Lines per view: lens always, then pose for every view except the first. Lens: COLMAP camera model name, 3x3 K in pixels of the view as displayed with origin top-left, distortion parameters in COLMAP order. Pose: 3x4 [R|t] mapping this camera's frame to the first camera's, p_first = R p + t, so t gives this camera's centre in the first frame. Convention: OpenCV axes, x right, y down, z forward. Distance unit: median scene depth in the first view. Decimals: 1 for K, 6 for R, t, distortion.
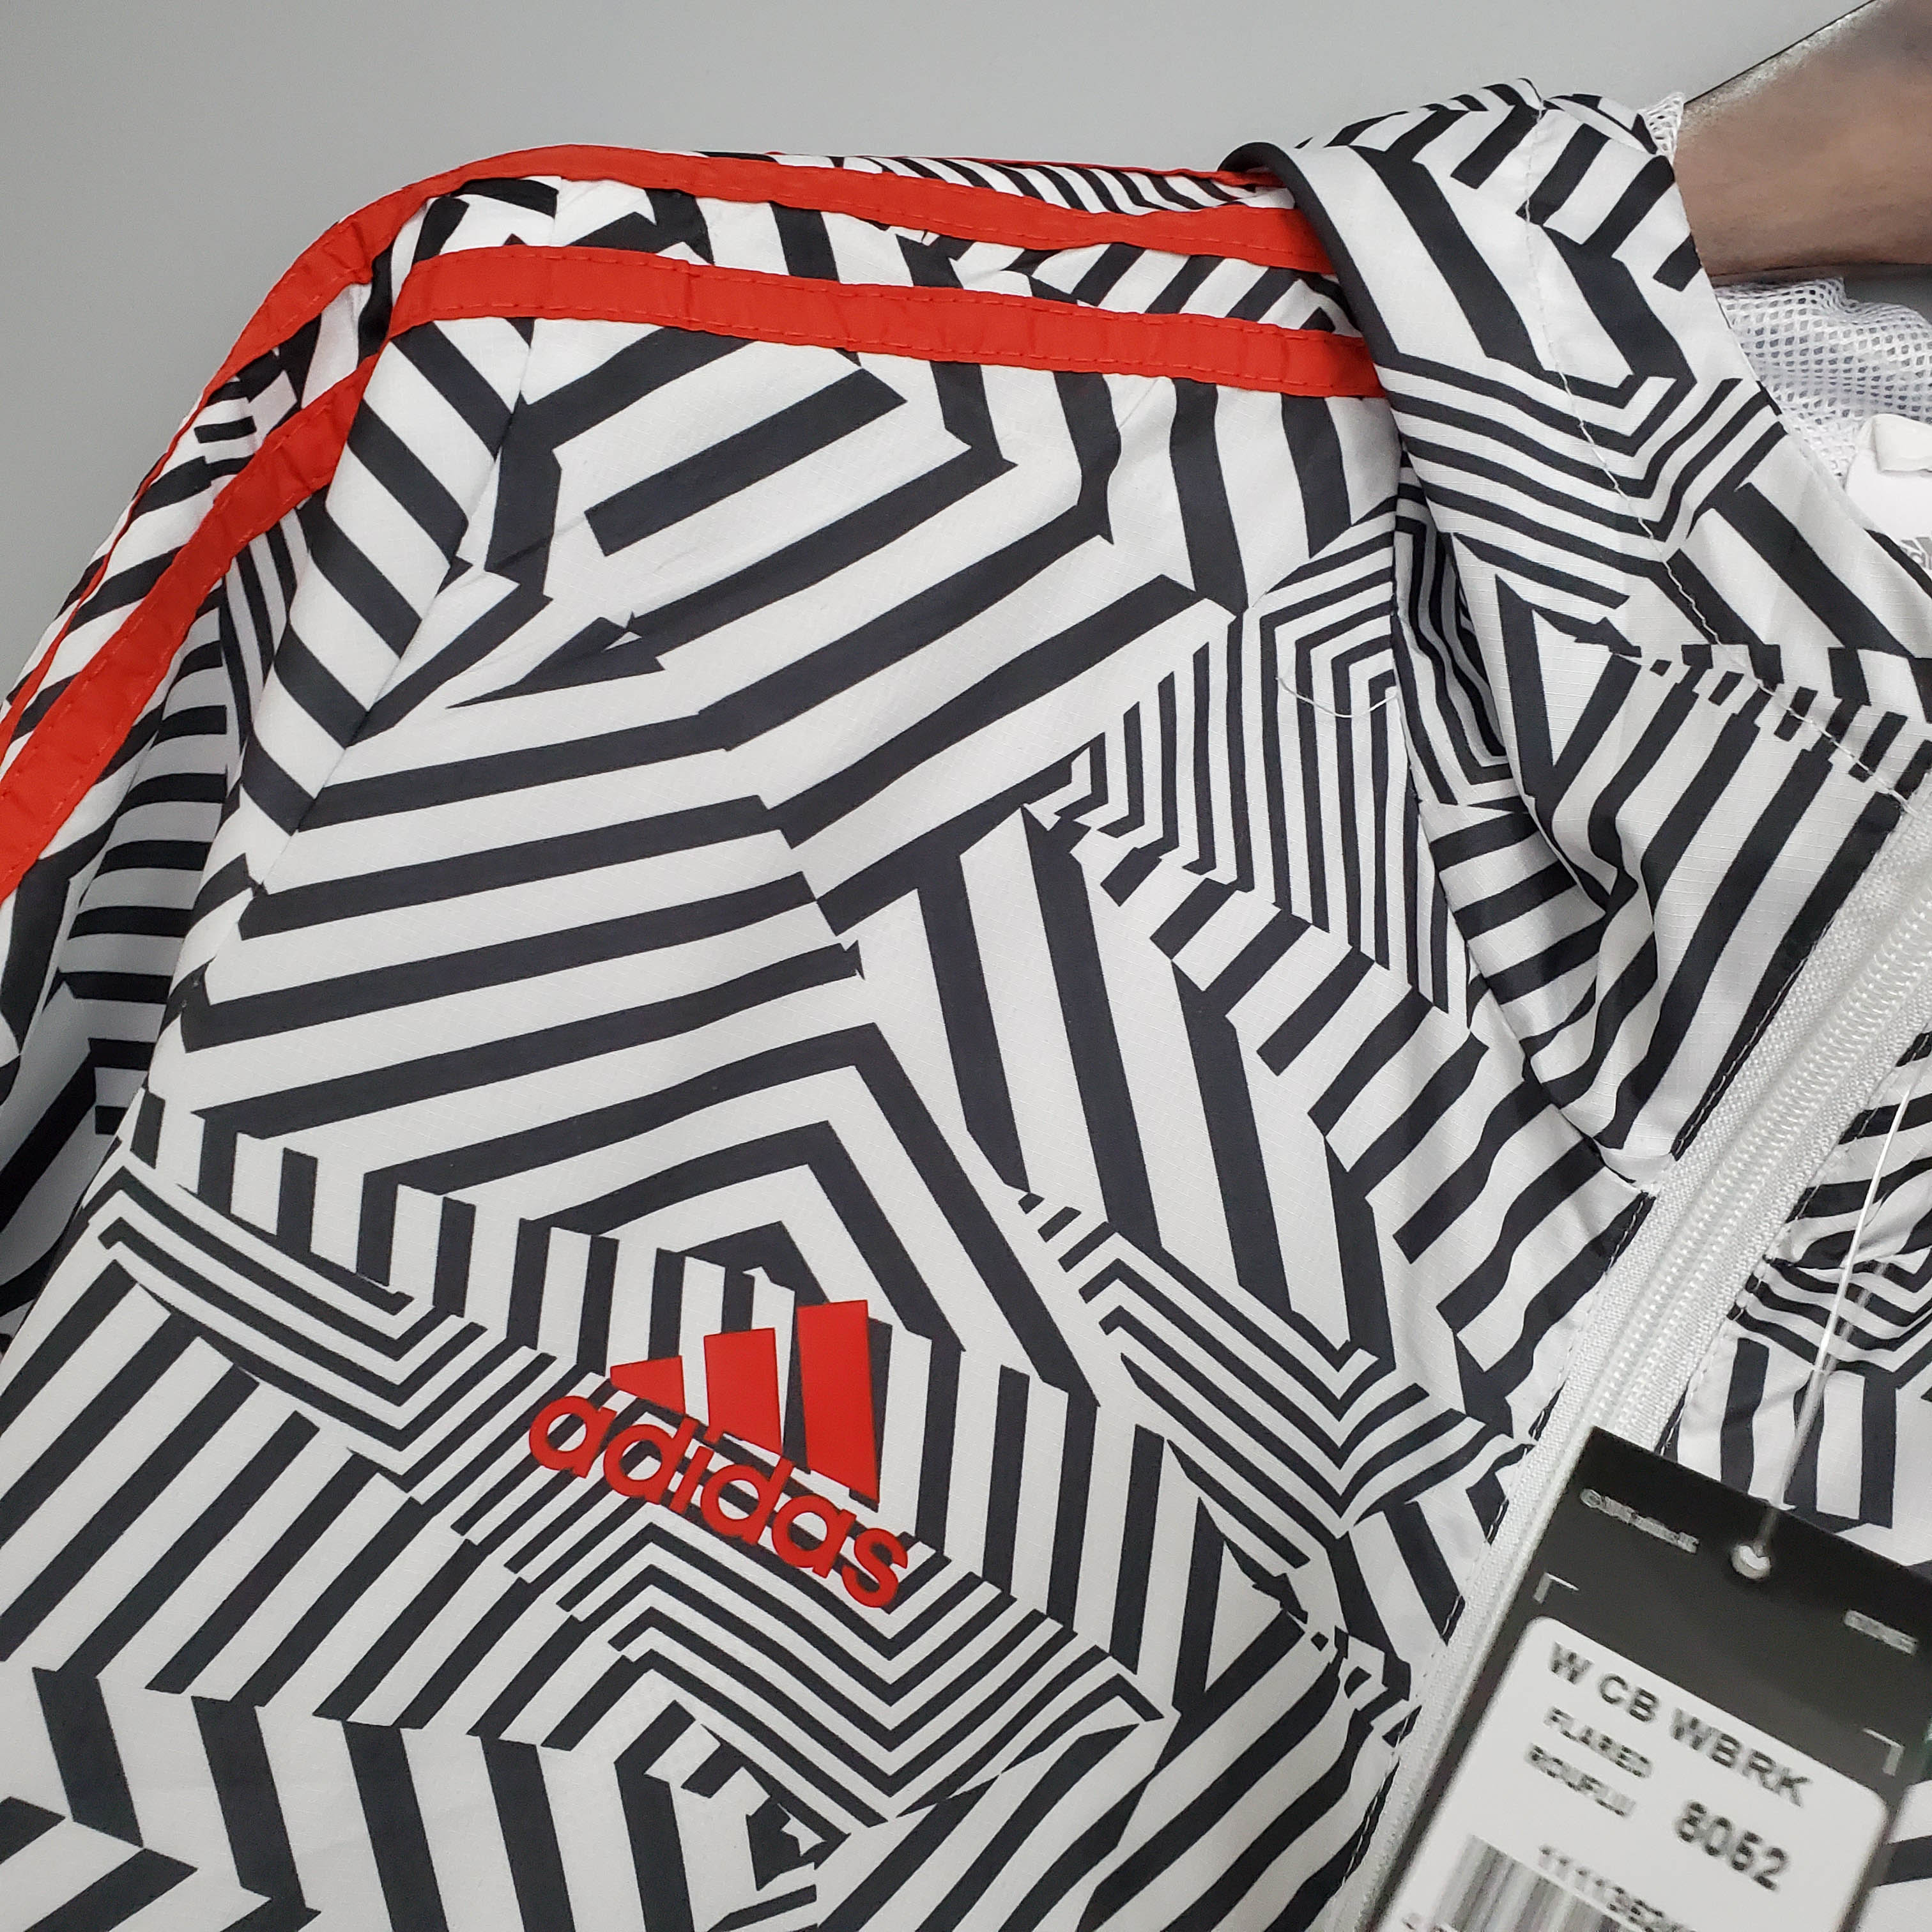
lens RADIAL K [[2339.7, 0, 964.6], [0, 2339.7, 966.6], [0, 0, 1]] dist [0.062720, 0.000000]
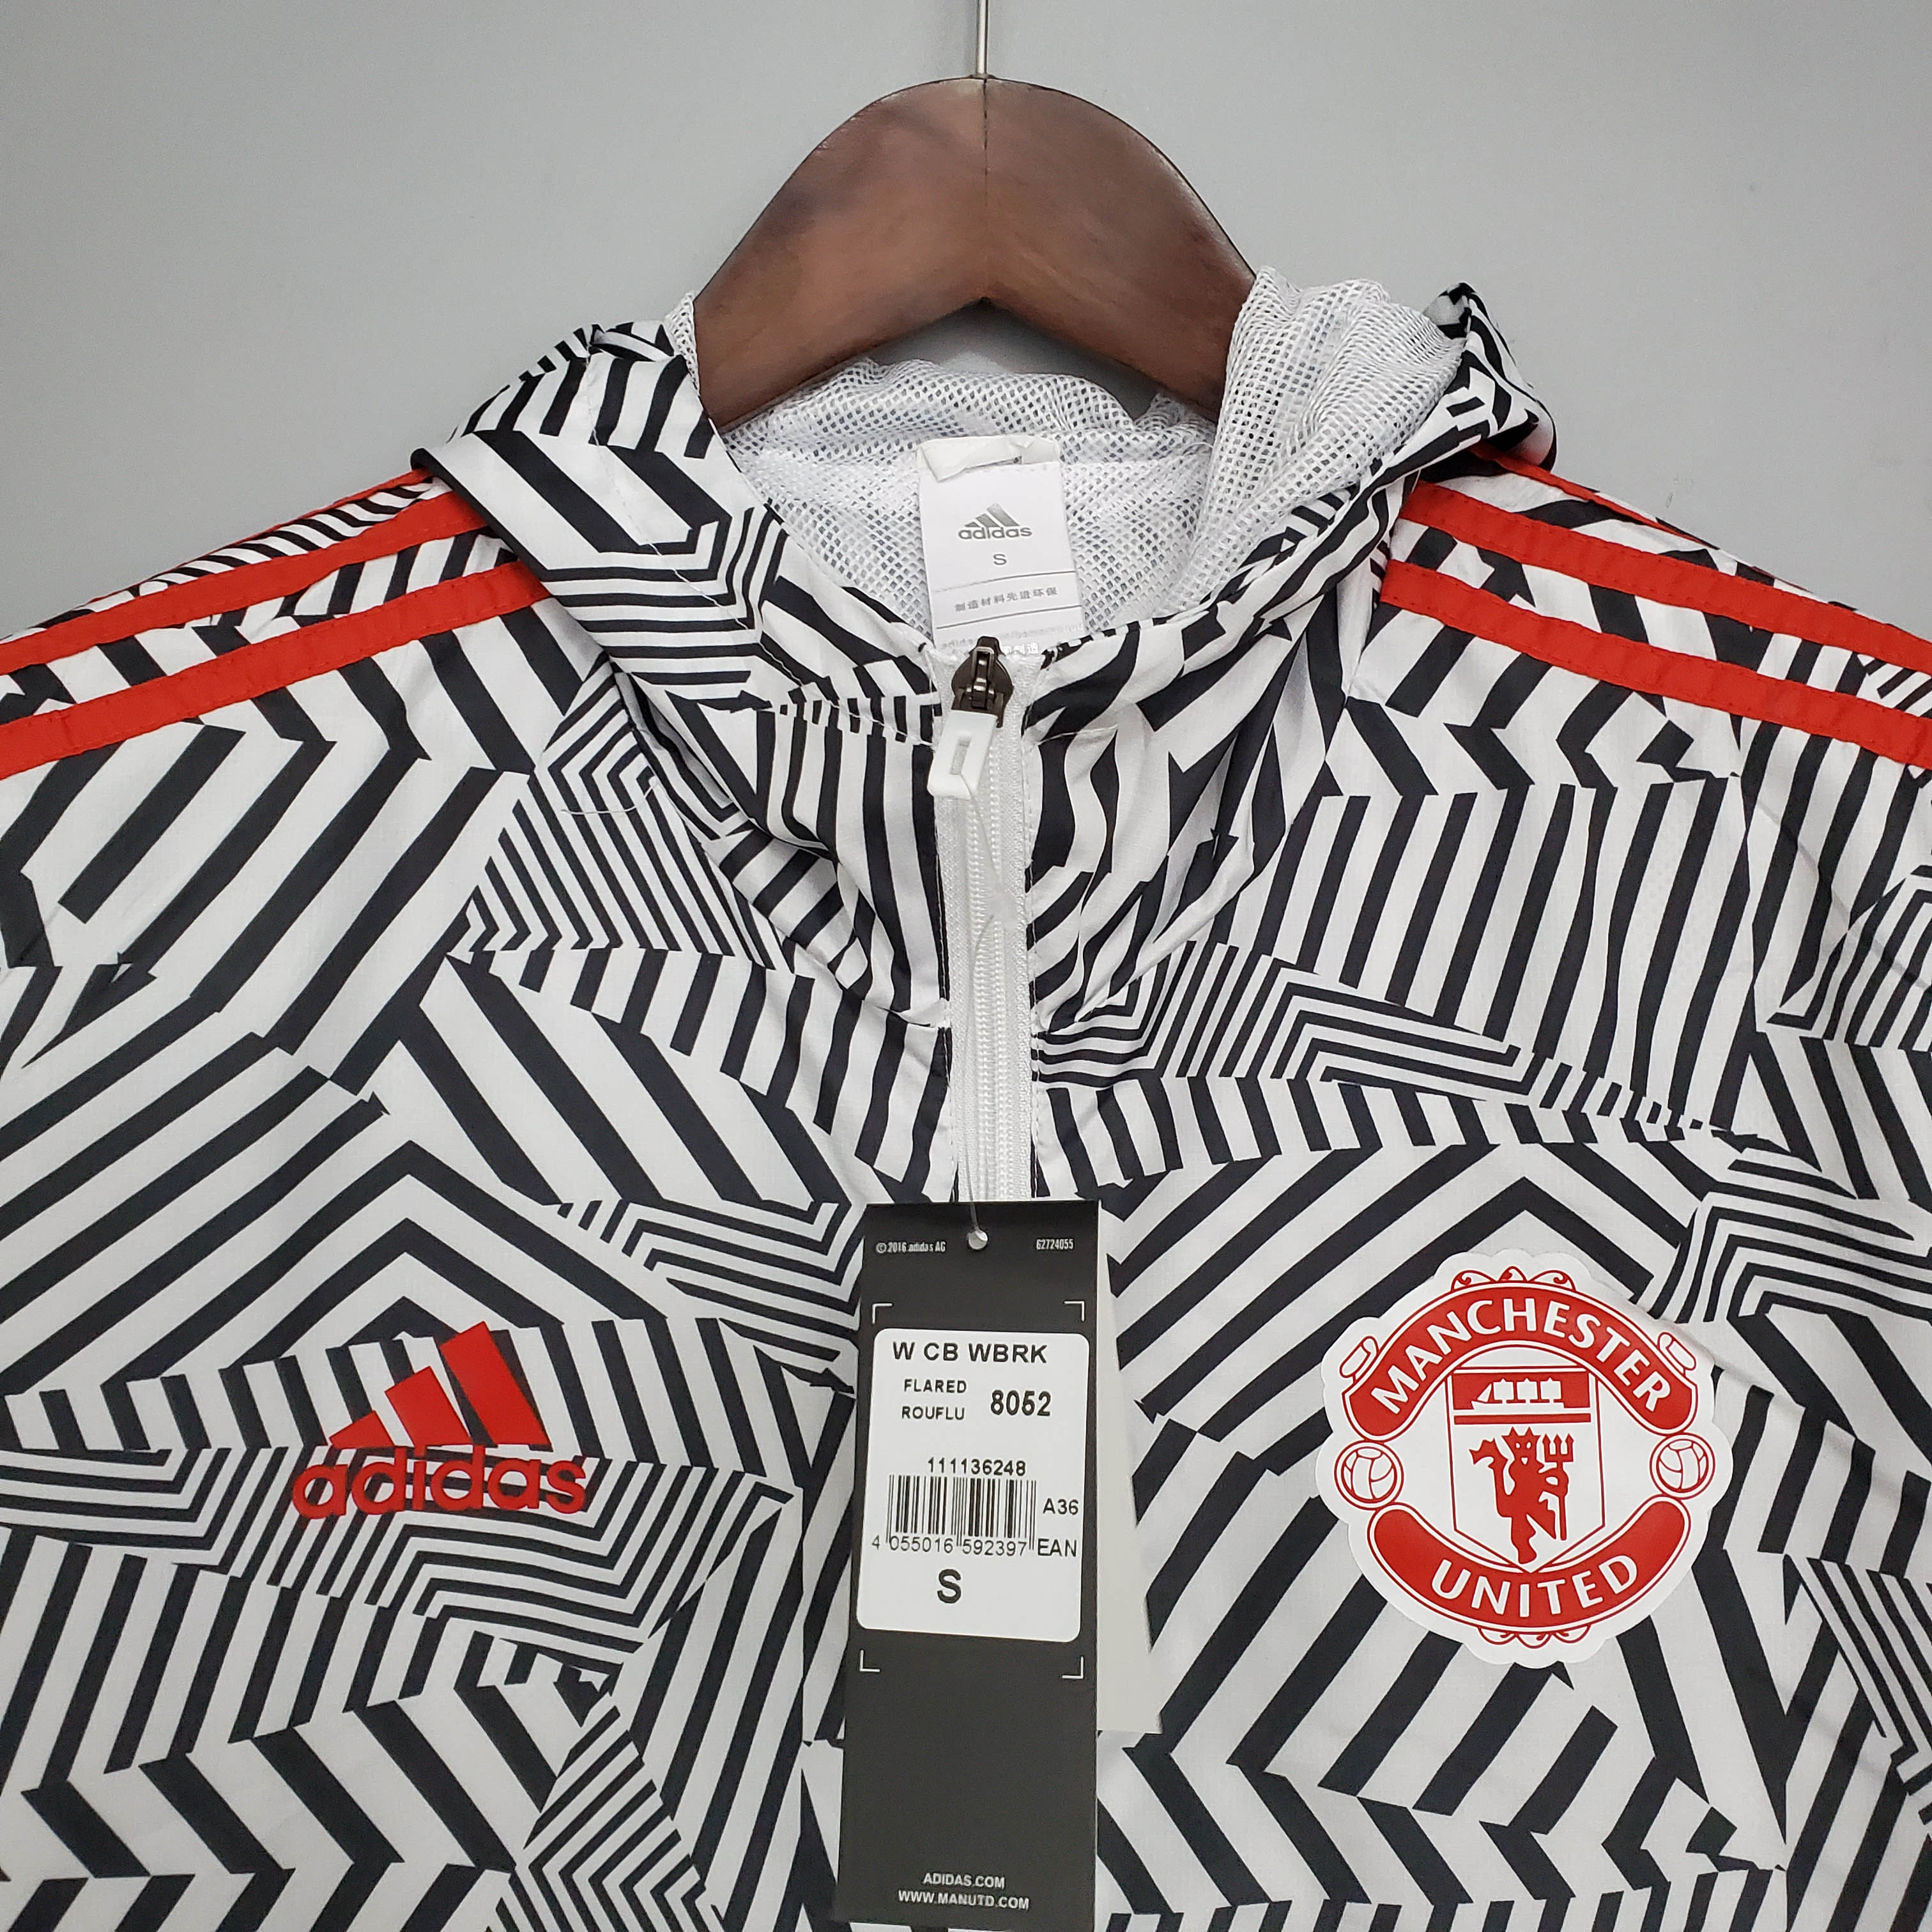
lens RADIAL K [[2339.7, 0, 947.5], [0, 2339.7, 954.7], [0, 0, 1]] dist [0.062720, 0.000000]
pose [[0.912236, -0.406124, 0.053745, 0.229860], [0.405604, 0.913813, 0.020747, 0.024809], [-0.057539, 0.002873, 0.998339, -0.444548]]
